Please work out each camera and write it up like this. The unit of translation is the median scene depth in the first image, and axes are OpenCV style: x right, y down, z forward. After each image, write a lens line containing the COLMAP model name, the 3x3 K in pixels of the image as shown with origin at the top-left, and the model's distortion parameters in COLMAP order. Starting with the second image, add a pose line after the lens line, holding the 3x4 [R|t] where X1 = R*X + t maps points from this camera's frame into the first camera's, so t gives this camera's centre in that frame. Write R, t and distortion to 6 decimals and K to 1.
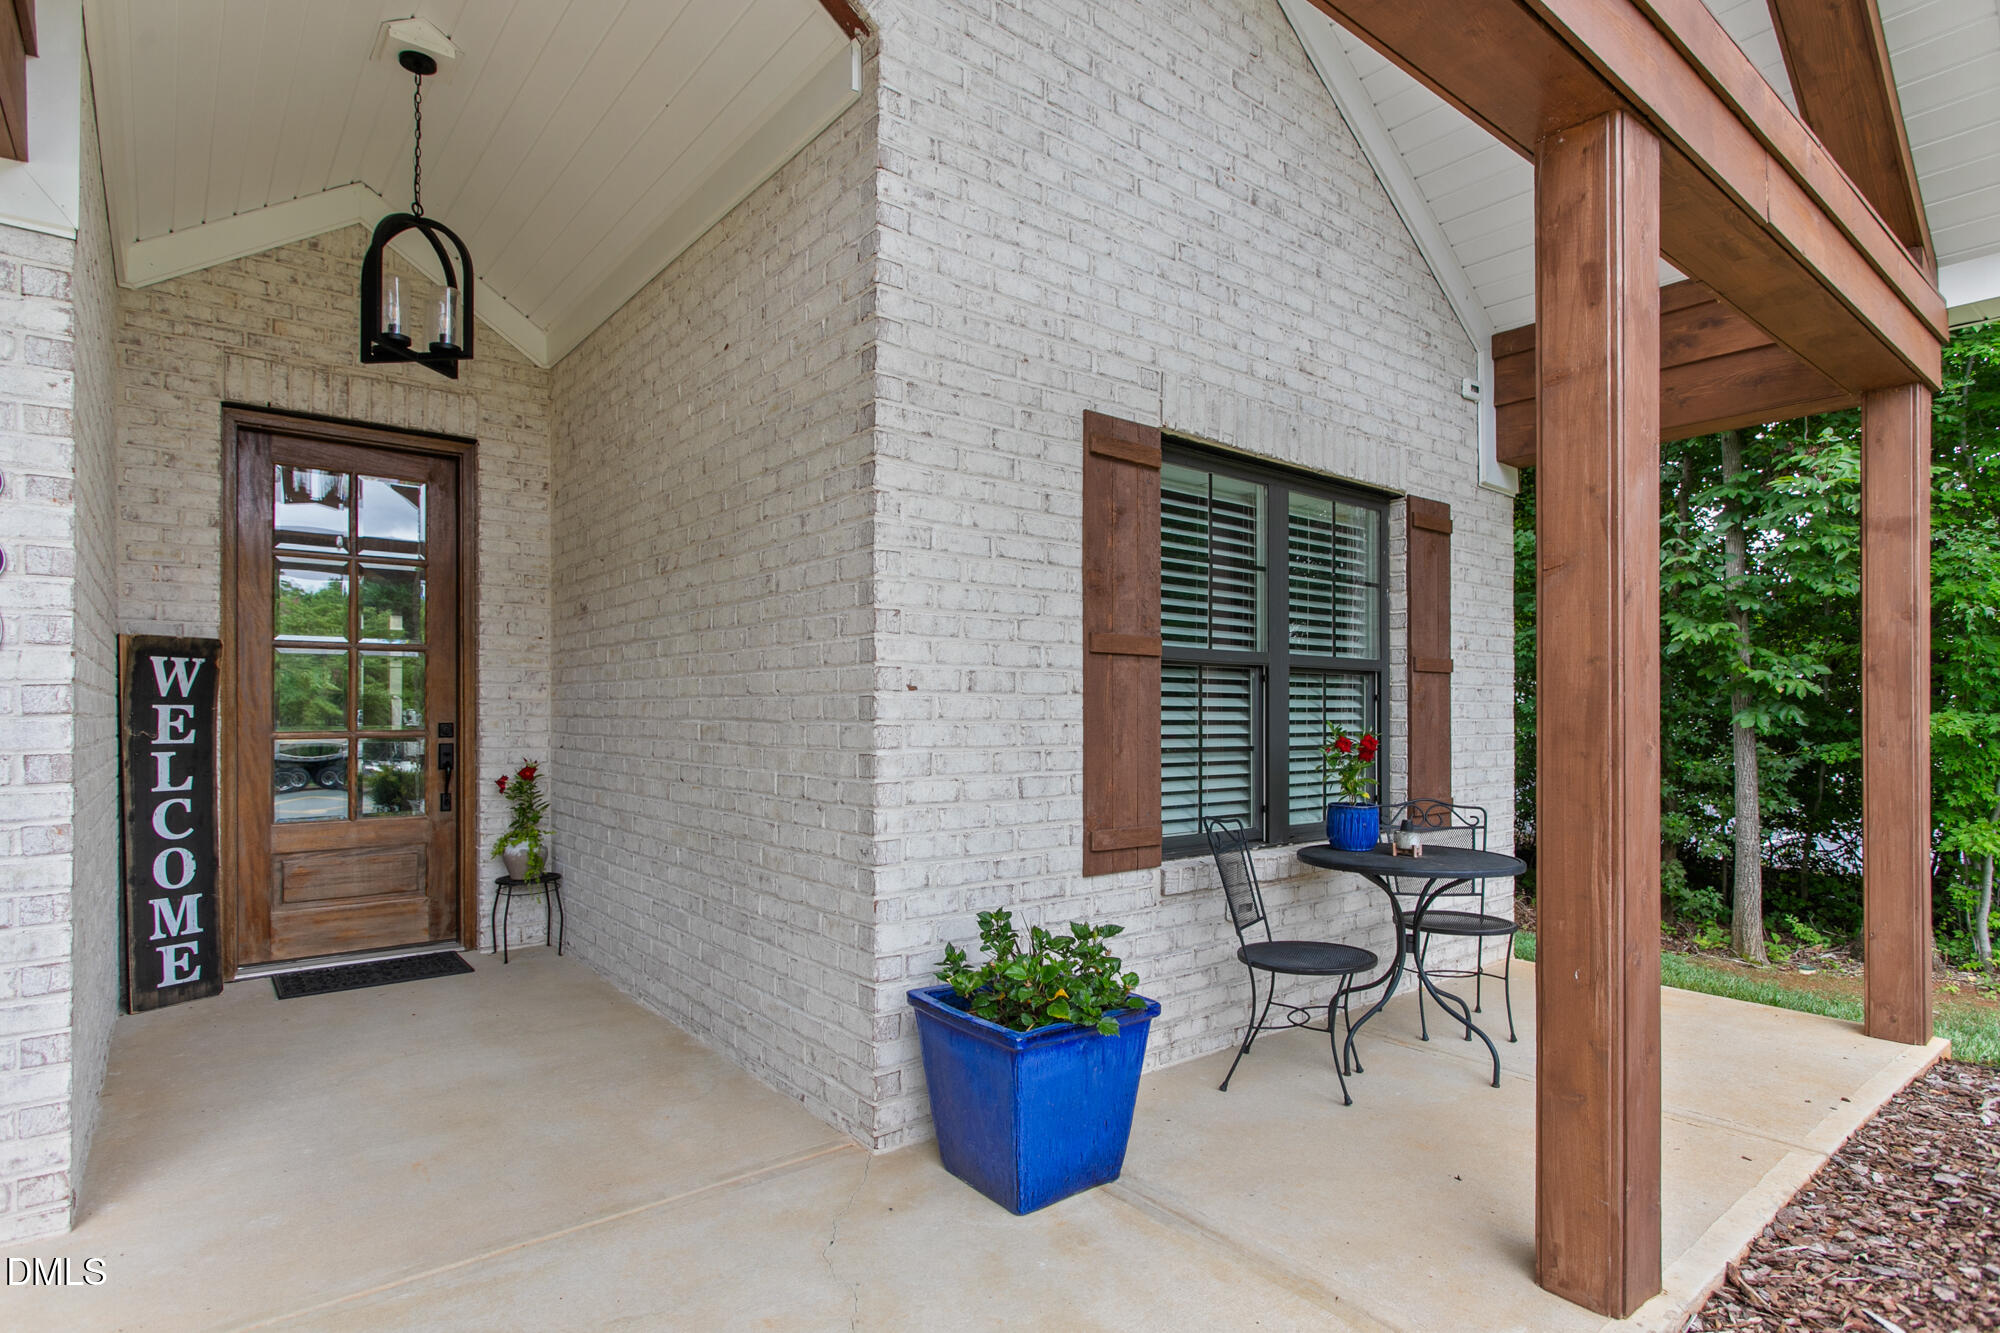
lens RADIAL K [[1024.5, 0, 1003.0], [0, 1024.5, 686.4], [0, 0, 1]] dist [0.000386, 0.000063]
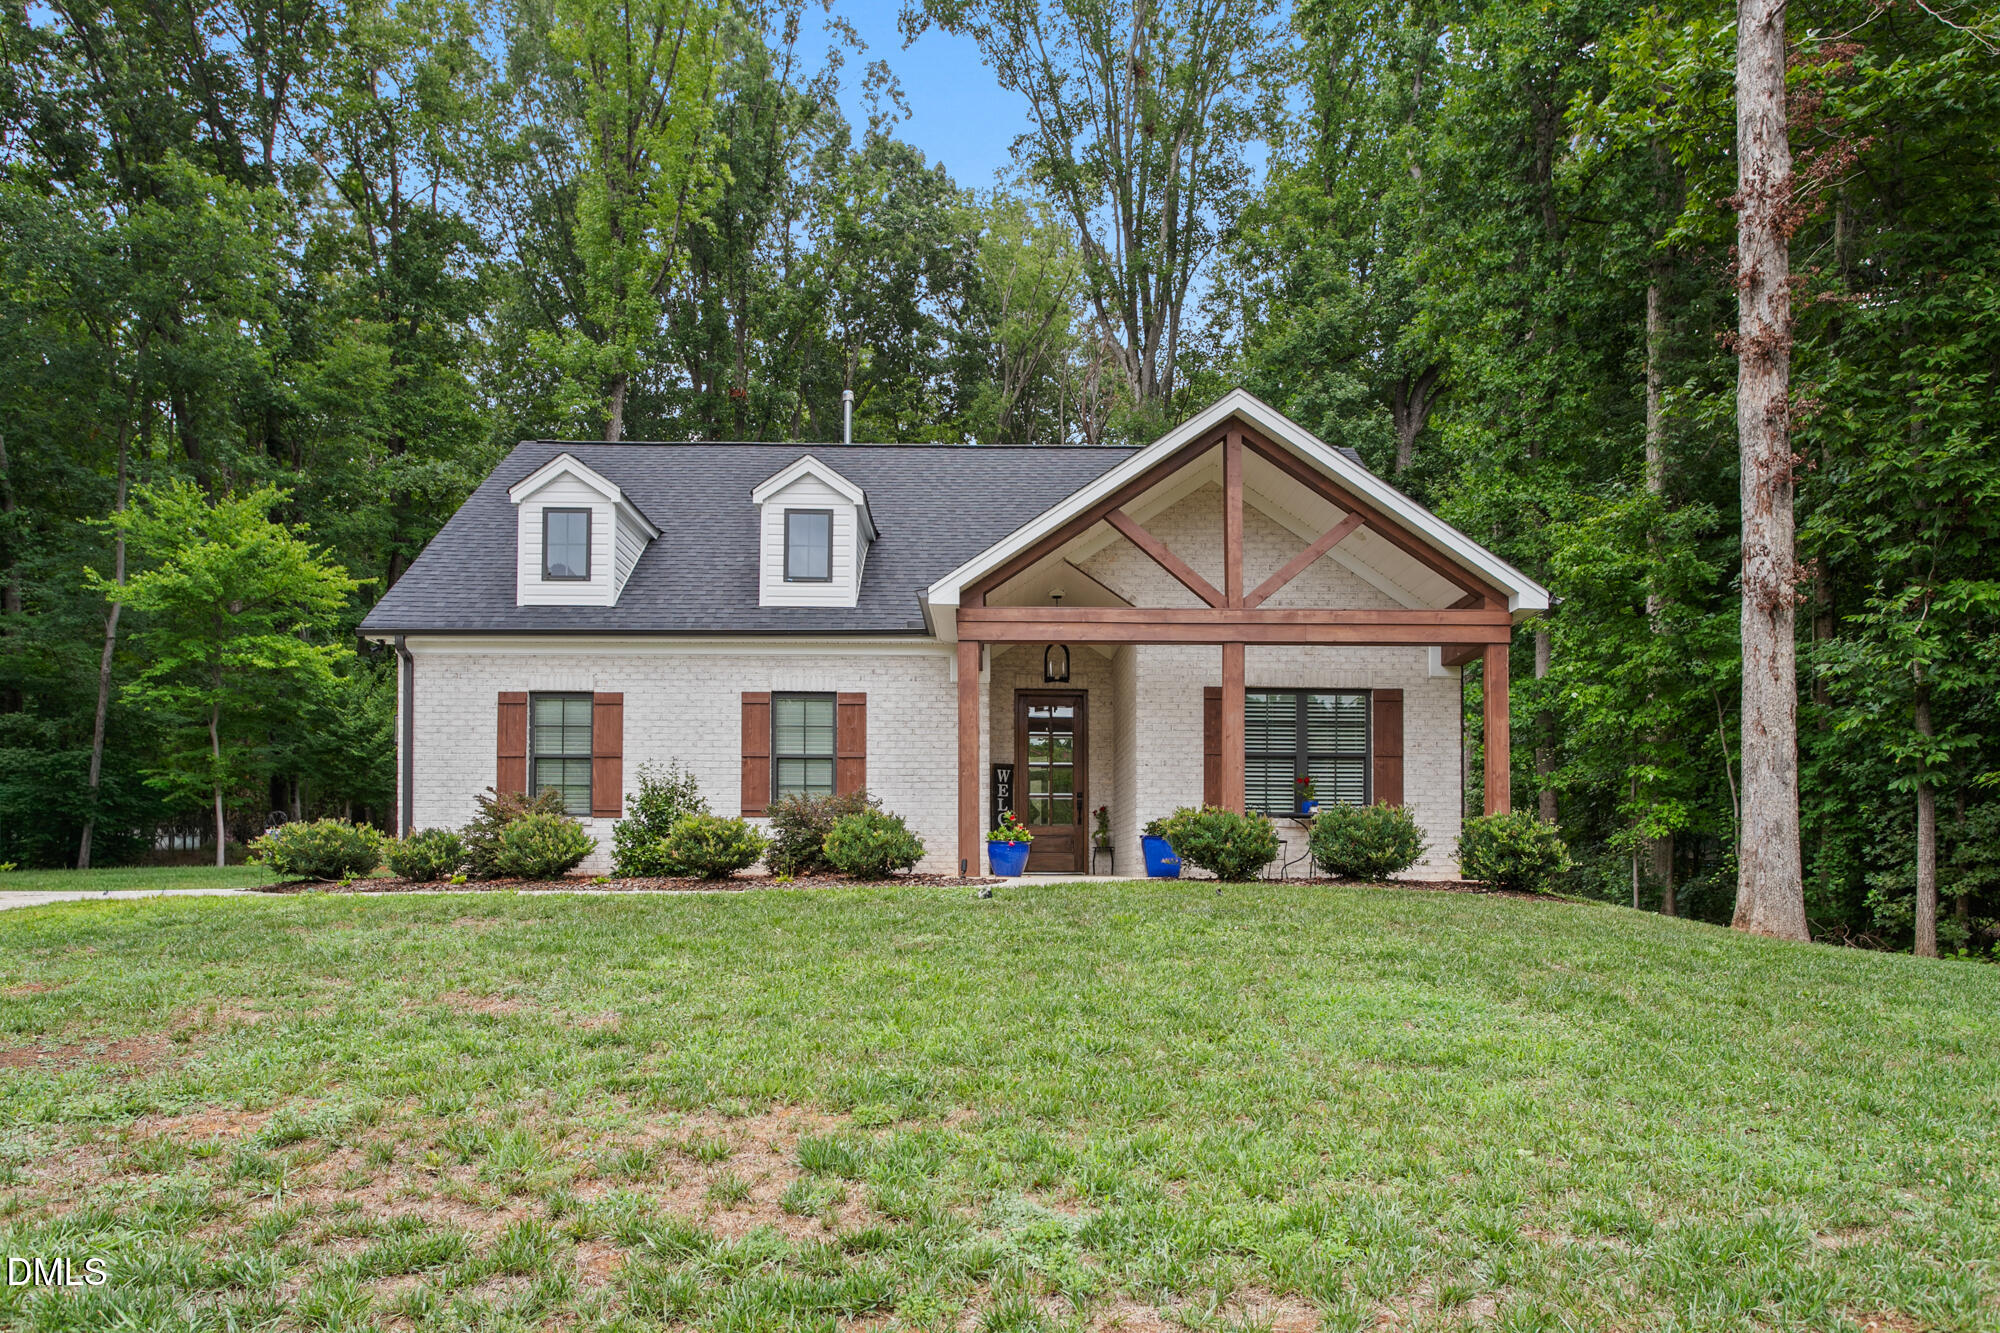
lens RADIAL K [[1481.6, 0, 1000.0], [0, 1481.6, 666.5], [0, 0, 1]] dist [-0.177617, -0.000386]
pose [[0.782170, -0.078362, -0.618118, 2.044215], [0.000272, 0.992102, -0.125430, 0.229925], [0.623065, 0.097939, 0.776014, -2.596771]]
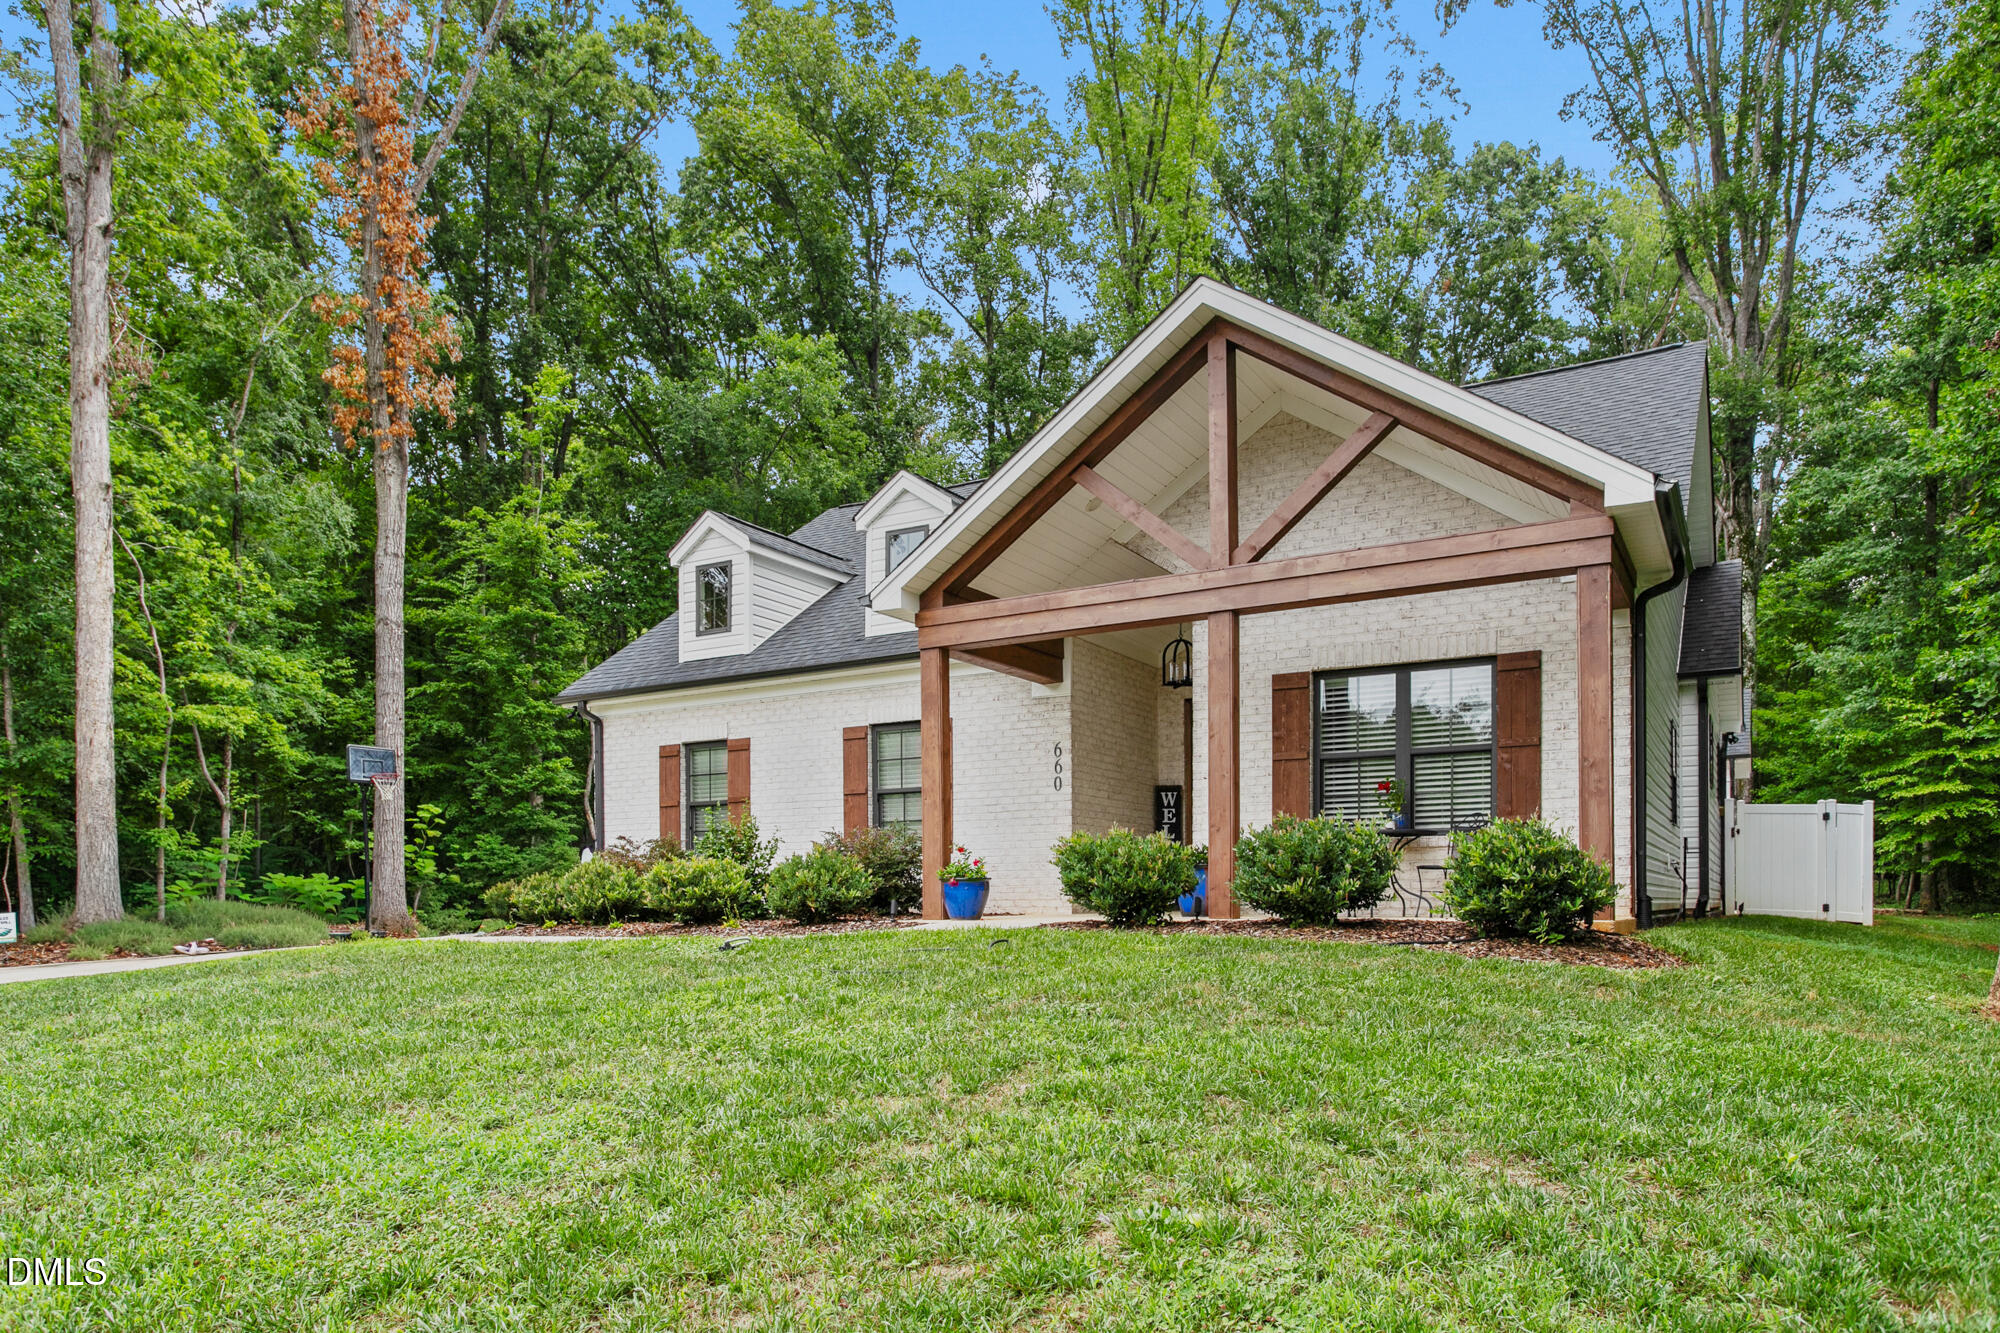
lens RADIAL K [[1351.6, 0, 1000.0], [0, 1351.6, 666.5], [0, 0, 1]] dist [-0.004835, -0.001629]
pose [[0.301575, -0.168007, -0.938523, 2.476944], [0.007074, 0.984720, -0.174003, 0.257284], [0.953416, 0.045836, 0.298155, -0.594983]]
